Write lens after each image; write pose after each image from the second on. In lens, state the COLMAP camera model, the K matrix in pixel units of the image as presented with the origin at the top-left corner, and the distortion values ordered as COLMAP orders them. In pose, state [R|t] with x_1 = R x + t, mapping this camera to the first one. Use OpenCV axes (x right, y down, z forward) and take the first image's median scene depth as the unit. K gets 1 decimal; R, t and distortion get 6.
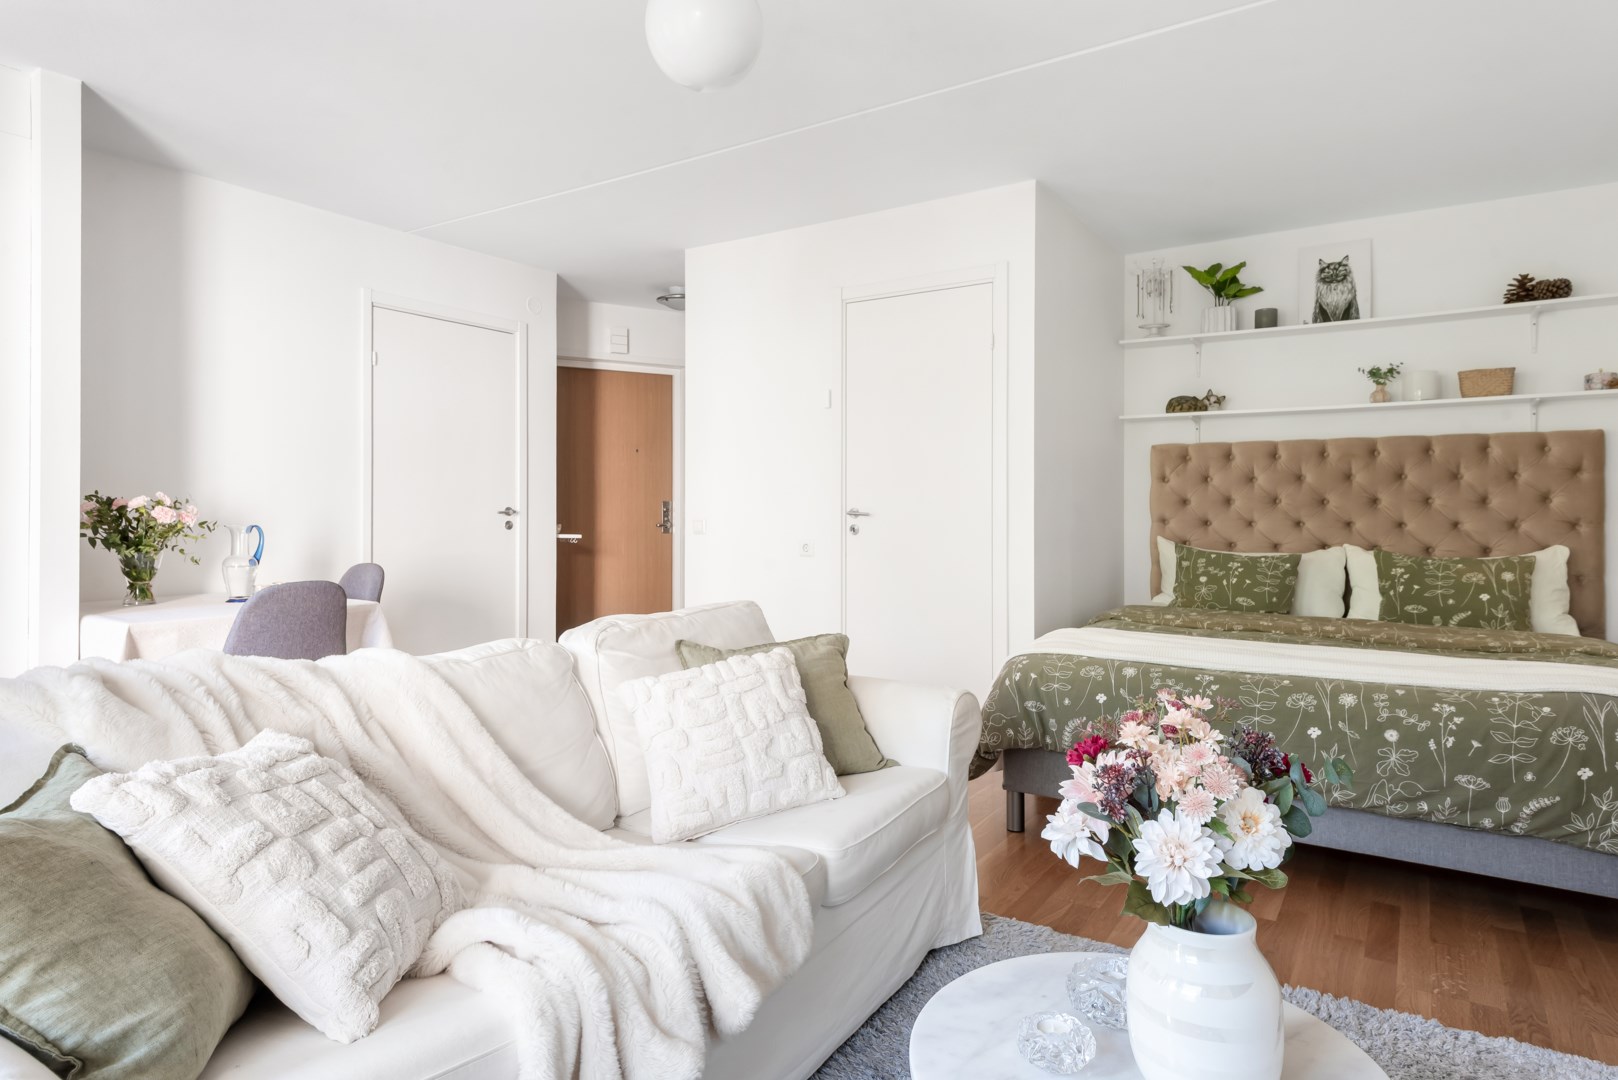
lens RADIAL K [[909.1, 0, 827.3], [0, 909.1, 514.7], [0, 0, 1]] dist [-0.001740, 0.000026]
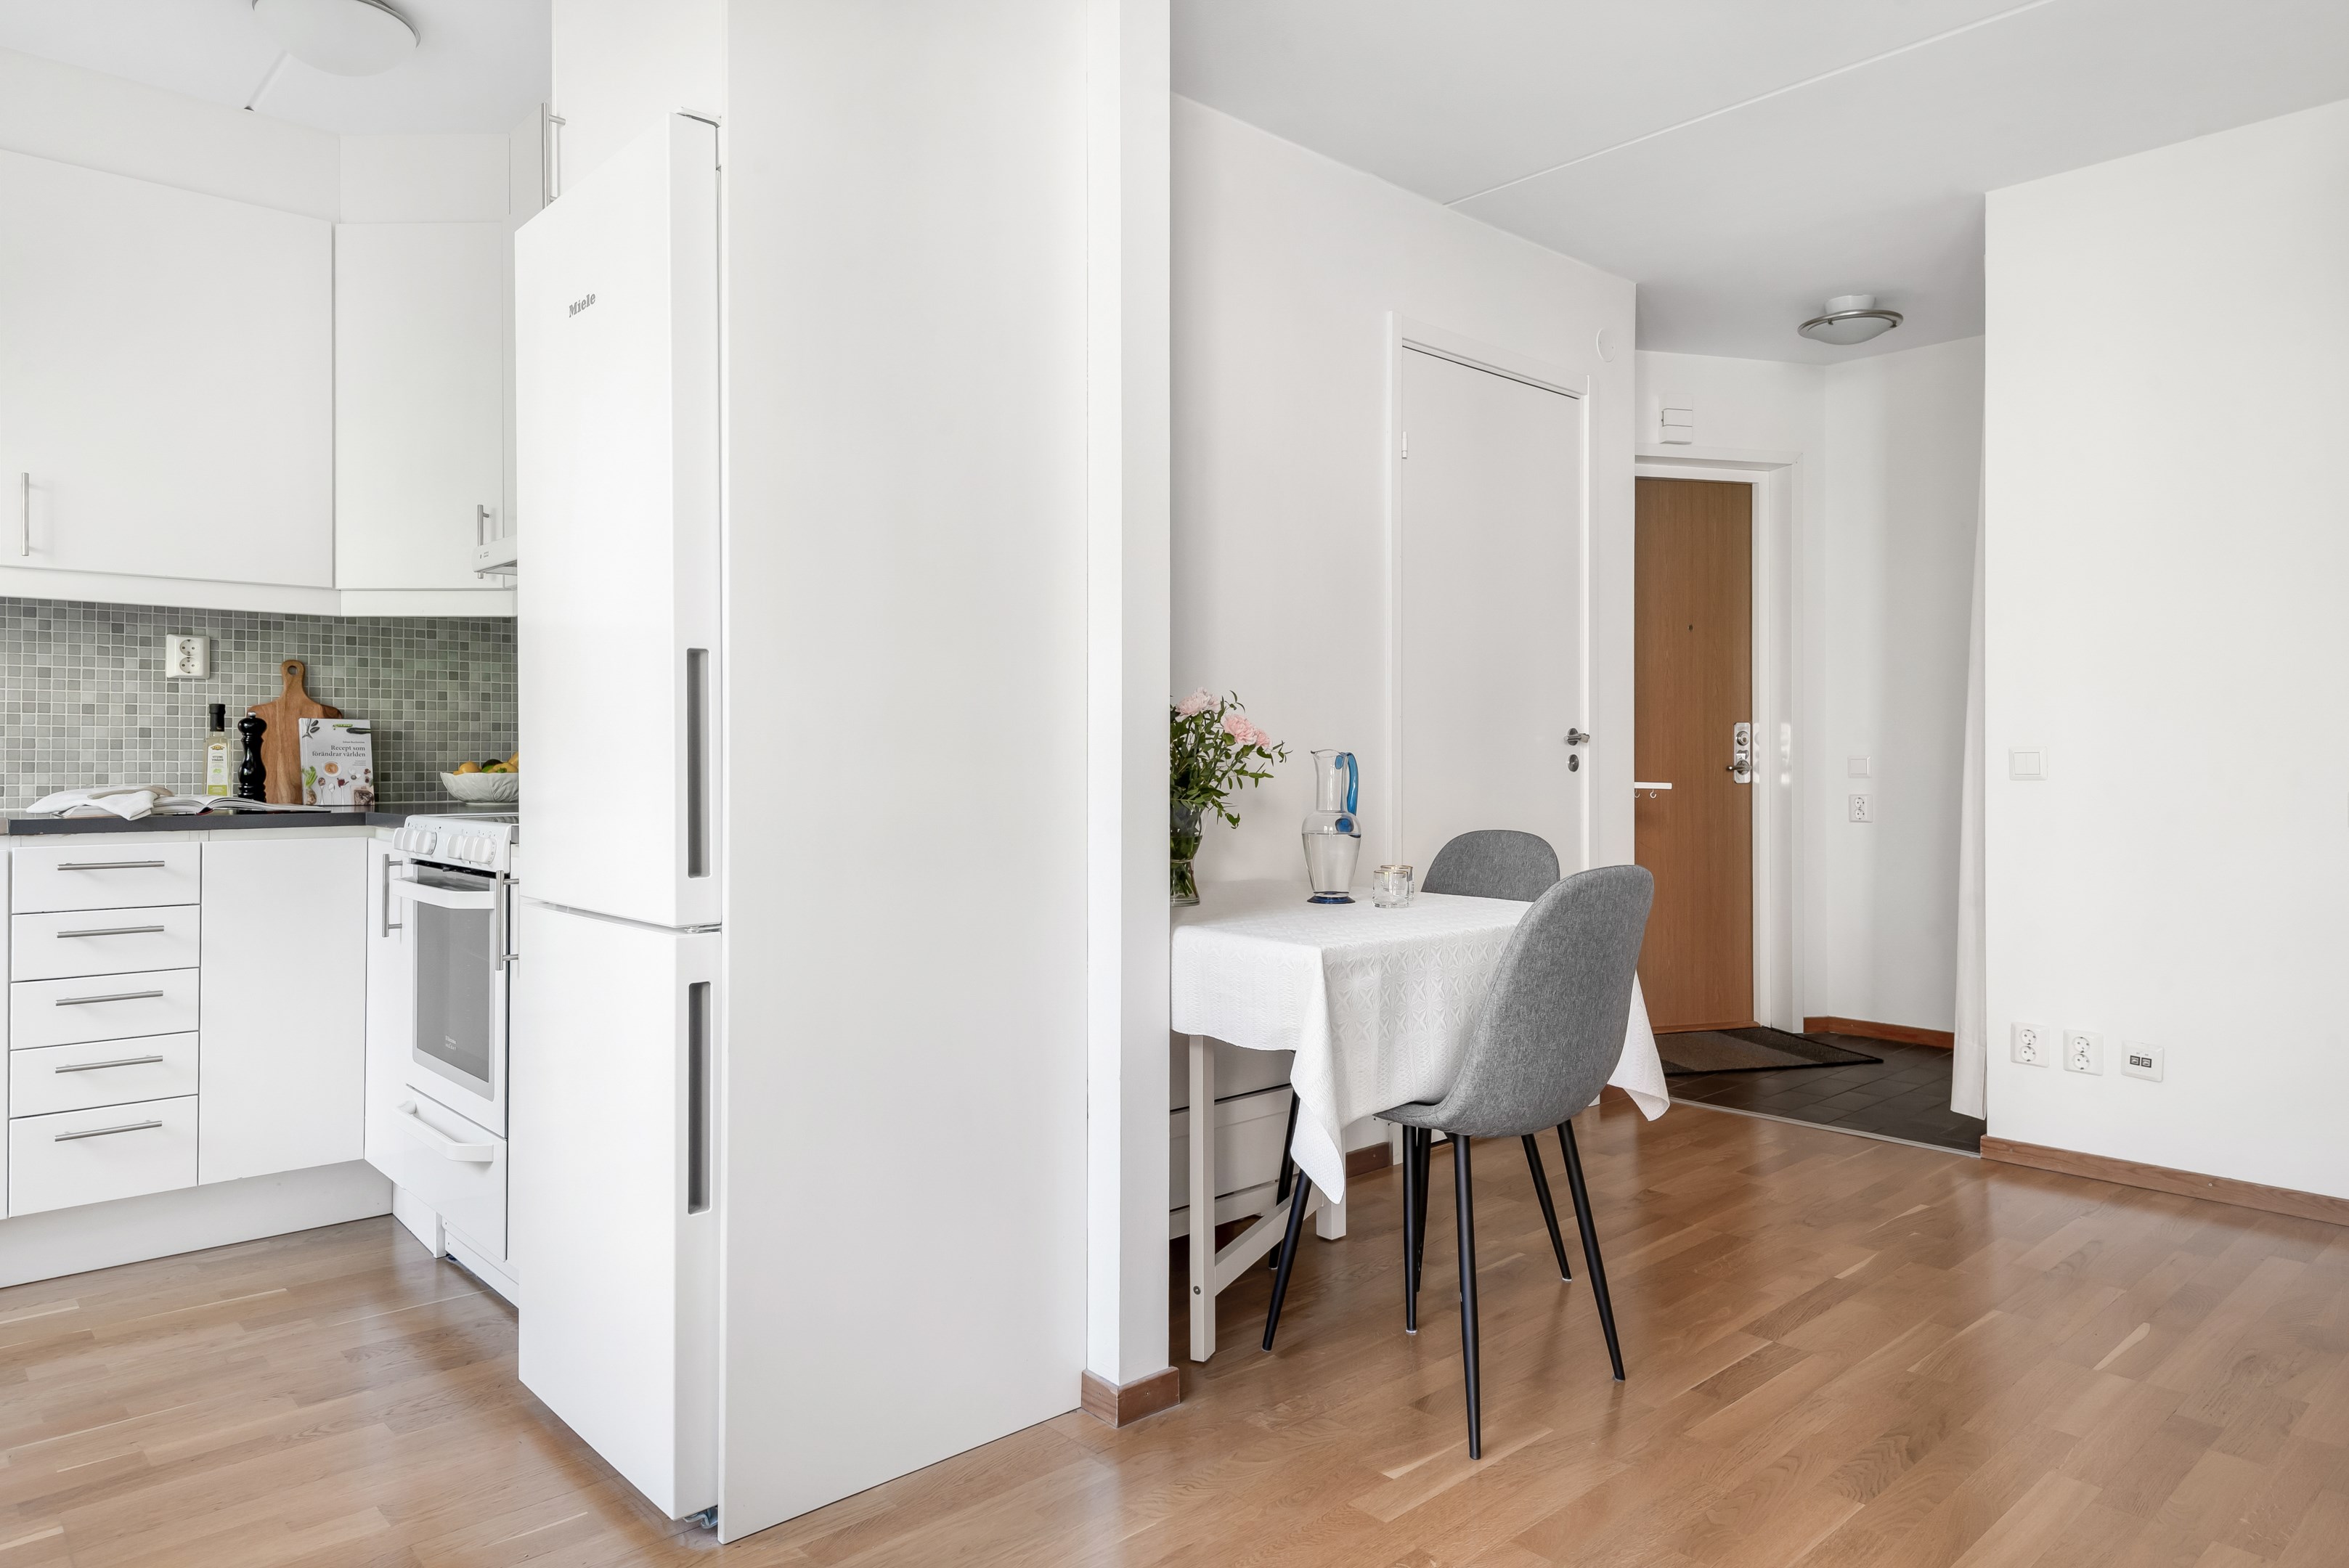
lens RADIAL K [[1424.2, 0, 1173.9], [0, 1424.2, 777.5], [0, 0, 1]] dist [0.017021, -0.001864]
pose [[0.968889, 0.004400, -0.247457, -0.369497], [-0.002234, 0.999957, 0.009033, 0.012918], [0.247486, -0.008200, 0.968857, 0.142250]]
